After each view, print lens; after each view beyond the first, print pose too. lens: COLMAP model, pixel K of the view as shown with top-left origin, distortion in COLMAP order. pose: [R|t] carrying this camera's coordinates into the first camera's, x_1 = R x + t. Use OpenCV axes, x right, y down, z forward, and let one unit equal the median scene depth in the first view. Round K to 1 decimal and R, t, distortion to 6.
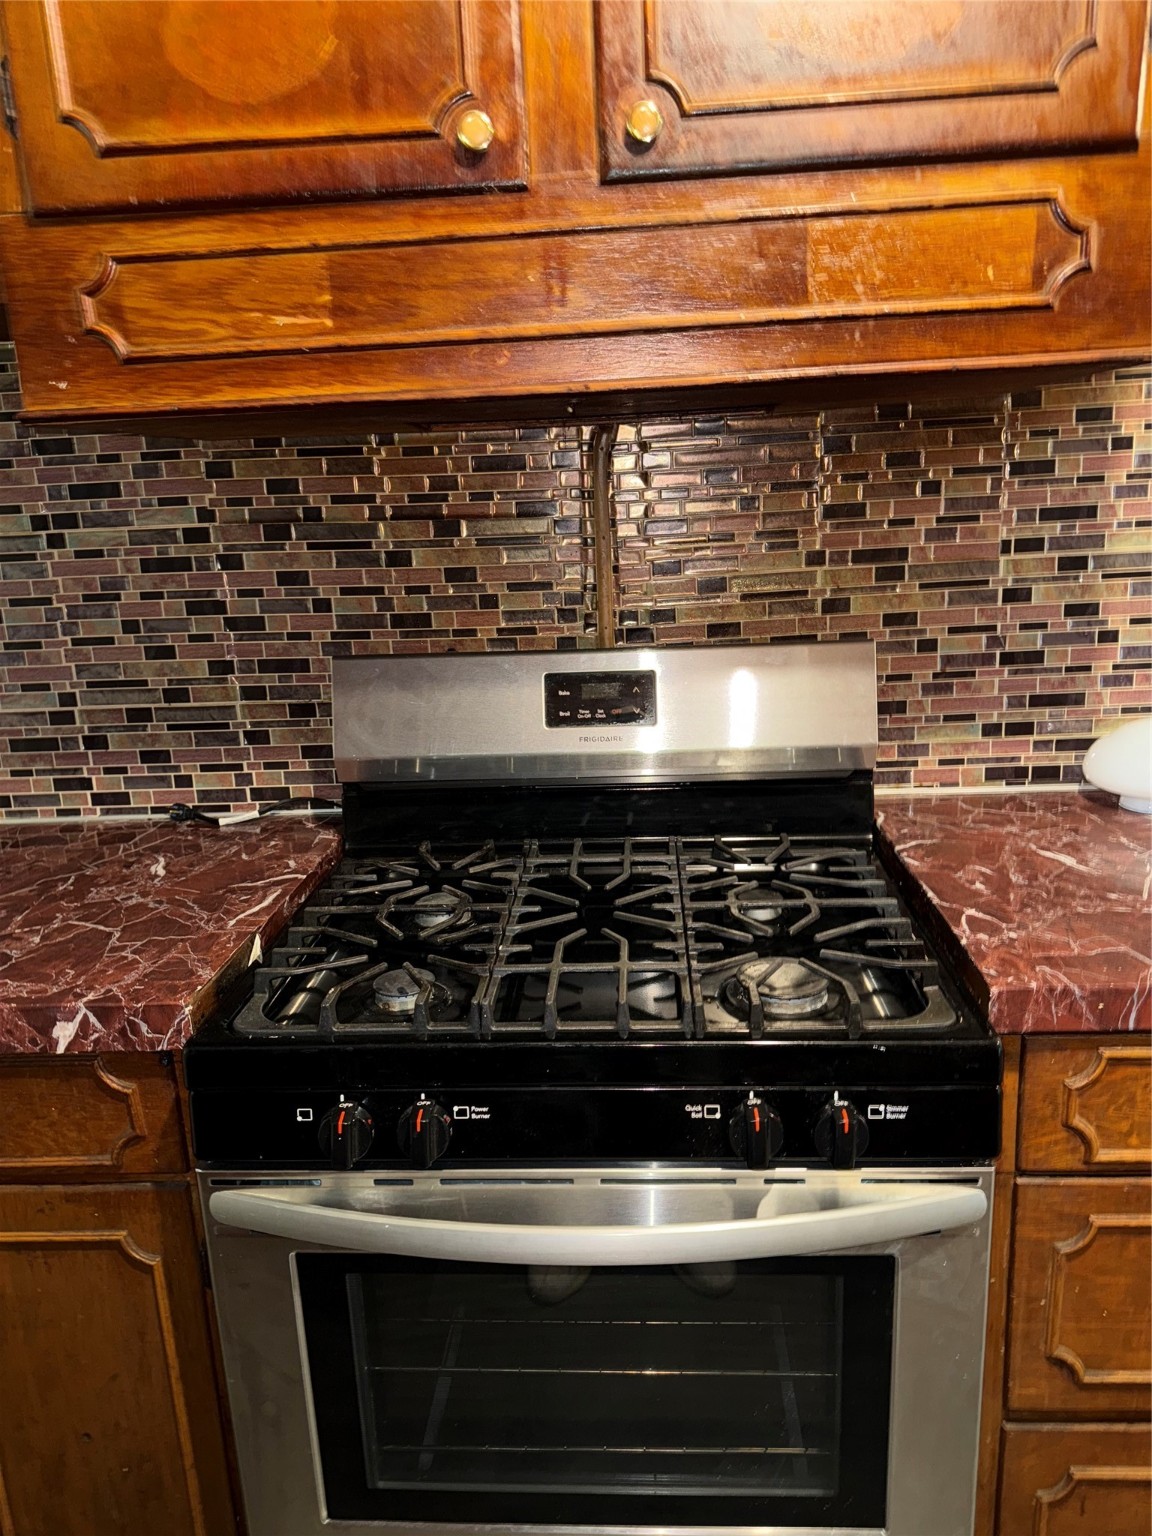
lens RADIAL K [[1073.7, 0, 567.3], [0, 1073.7, 762.8], [0, 0, 1]] dist [0.122643, -0.106885]
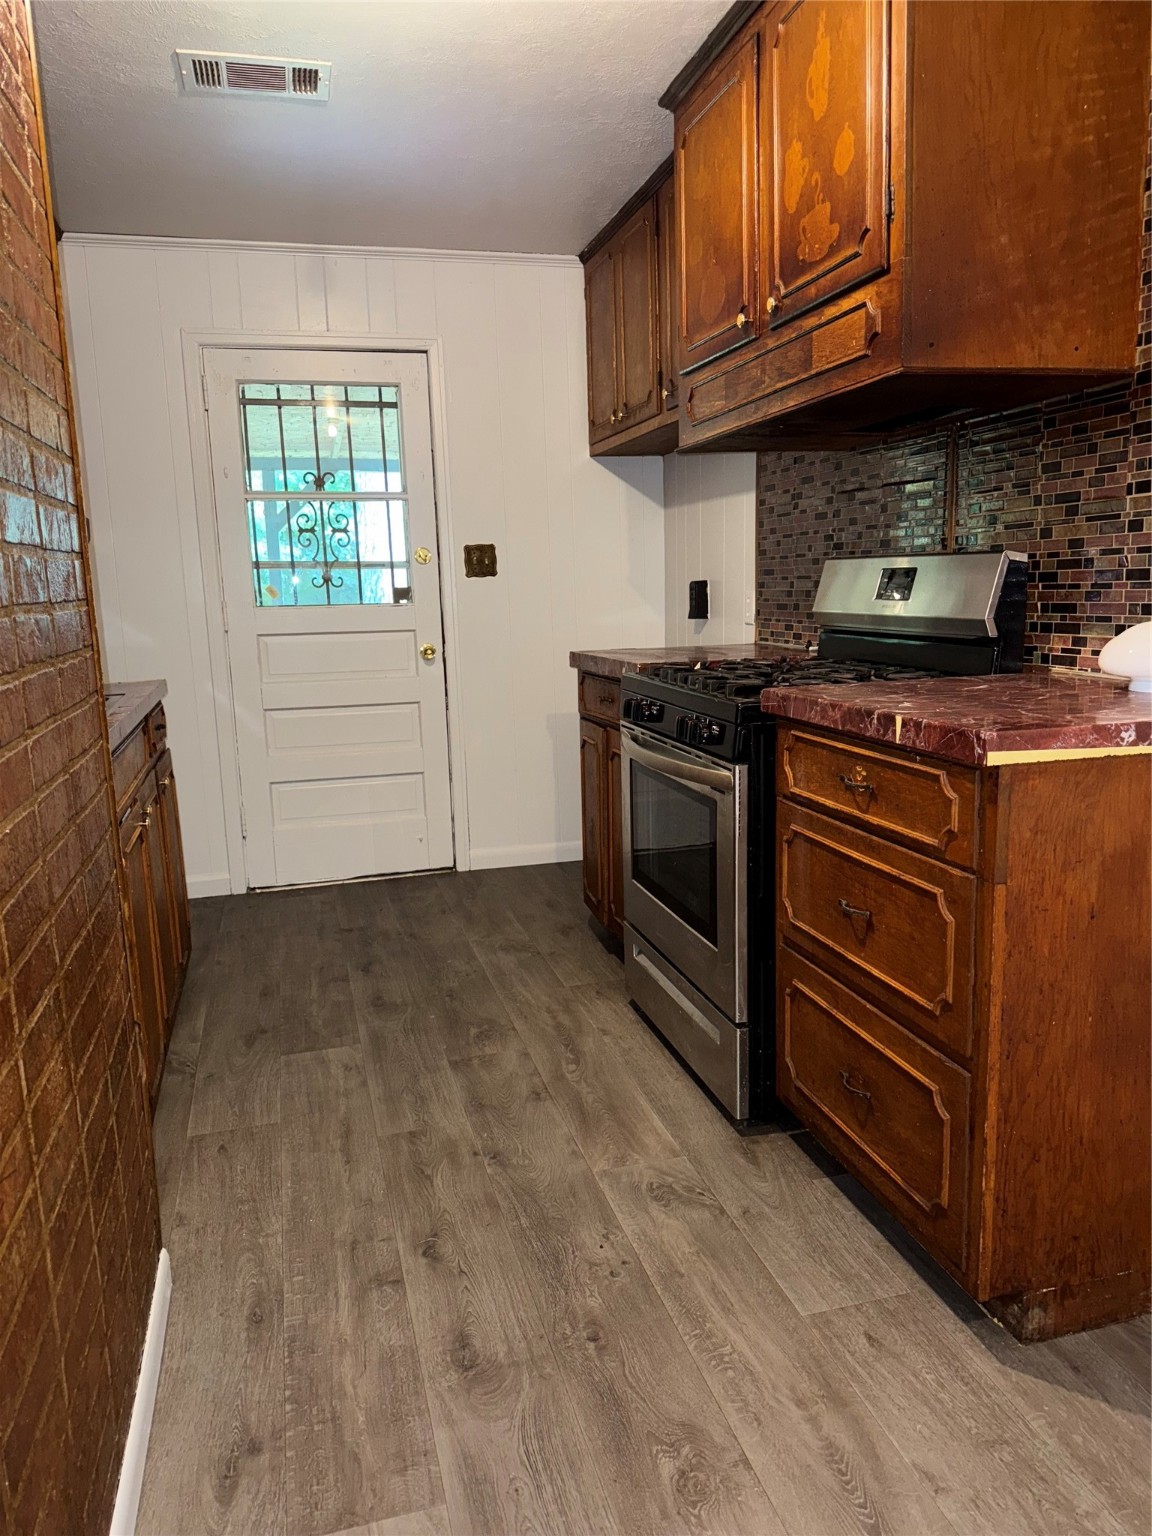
lens RADIAL K [[1092.2, 0, 579.2], [0, 1092.2, 772.8], [0, 0, 1]] dist [0.029054, -0.036717]
pose [[0.325505, 0.201859, -0.923742, 1.477729], [-0.237117, 0.963155, 0.126917, 0.125749], [0.915326, 0.177722, 0.361376, -0.042112]]
